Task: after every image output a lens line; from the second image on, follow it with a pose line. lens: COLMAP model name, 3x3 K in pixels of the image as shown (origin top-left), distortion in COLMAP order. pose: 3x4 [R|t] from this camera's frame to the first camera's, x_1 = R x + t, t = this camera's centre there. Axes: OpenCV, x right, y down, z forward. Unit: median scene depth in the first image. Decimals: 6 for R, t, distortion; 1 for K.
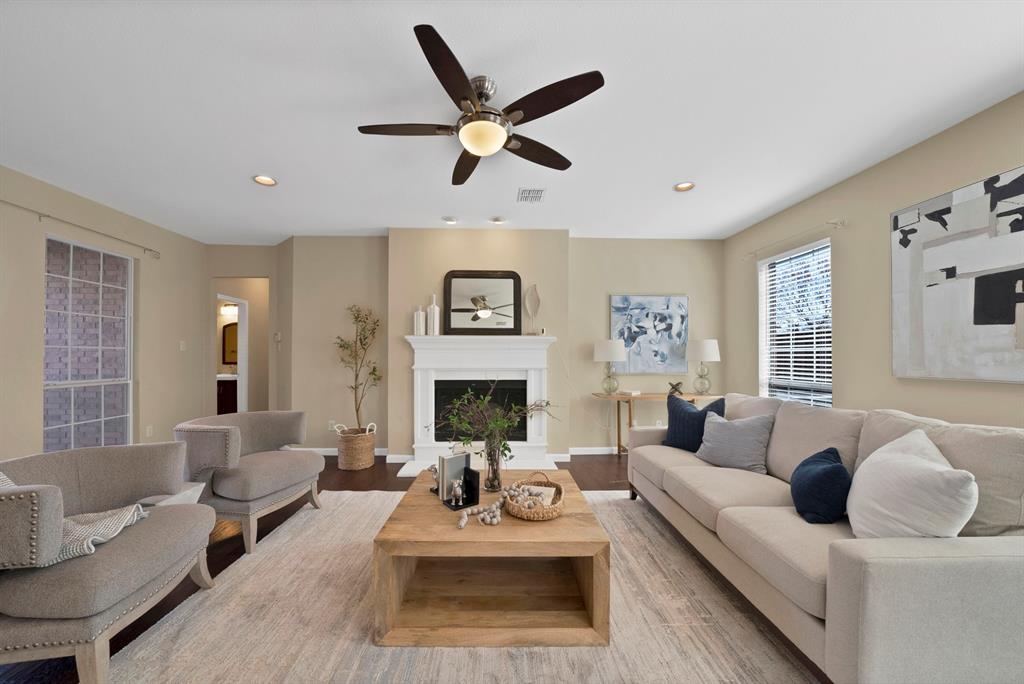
lens RADIAL K [[370.0, 0, 508.6], [0, 370.0, 352.6], [0, 0, 1]] dist [-0.014914, 0.000508]
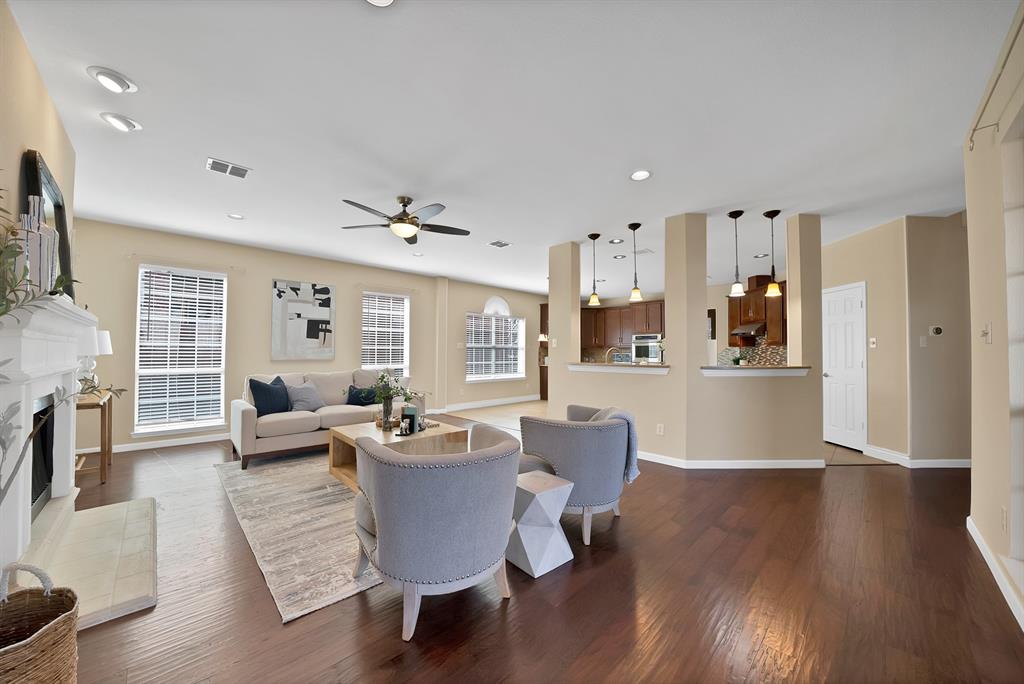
lens RADIAL K [[365.7, 0, 511.8], [0, 365.7, 344.5], [0, 0, 1]] dist [-0.020137, 0.000185]
pose [[-0.670750, 0.008558, 0.741634, -0.827166], [-0.015255, 0.999563, -0.025331, 0.005784], [-0.741527, -0.028305, -0.670326, 0.853757]]
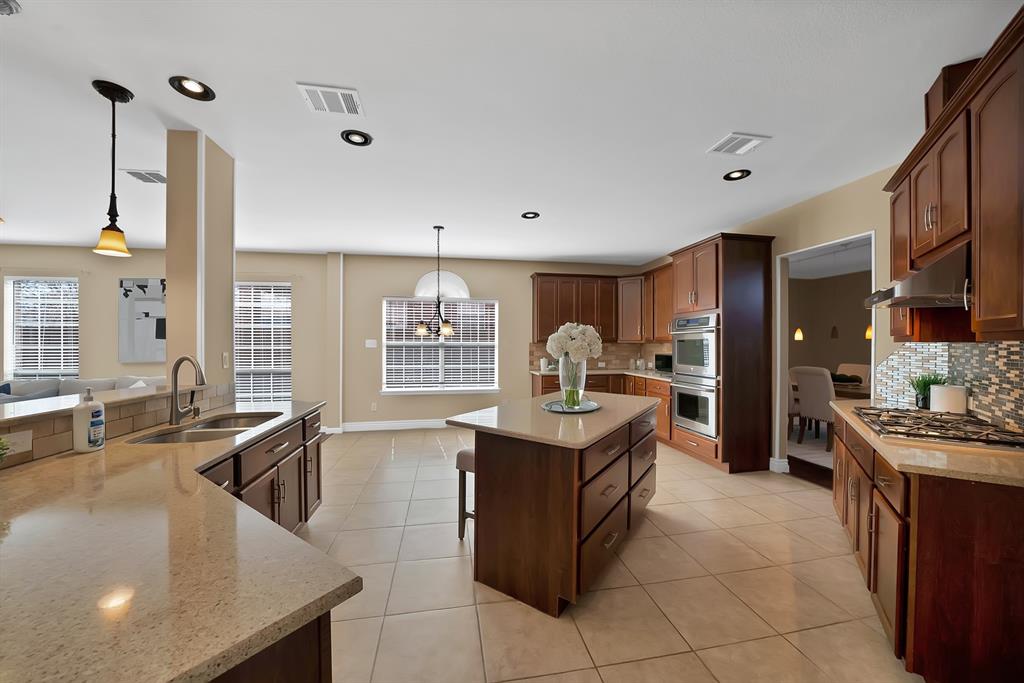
lens RADIAL K [[369.9, 0, 509.4], [0, 369.9, 344.9], [0, 0, 1]] dist [-0.018632, 0.000152]
pose [[-0.137170, -0.004786, 0.990536, -0.713476], [-0.010616, 0.999938, 0.003361, -0.036078], [-0.990491, -0.010055, -0.137212, -0.497931]]
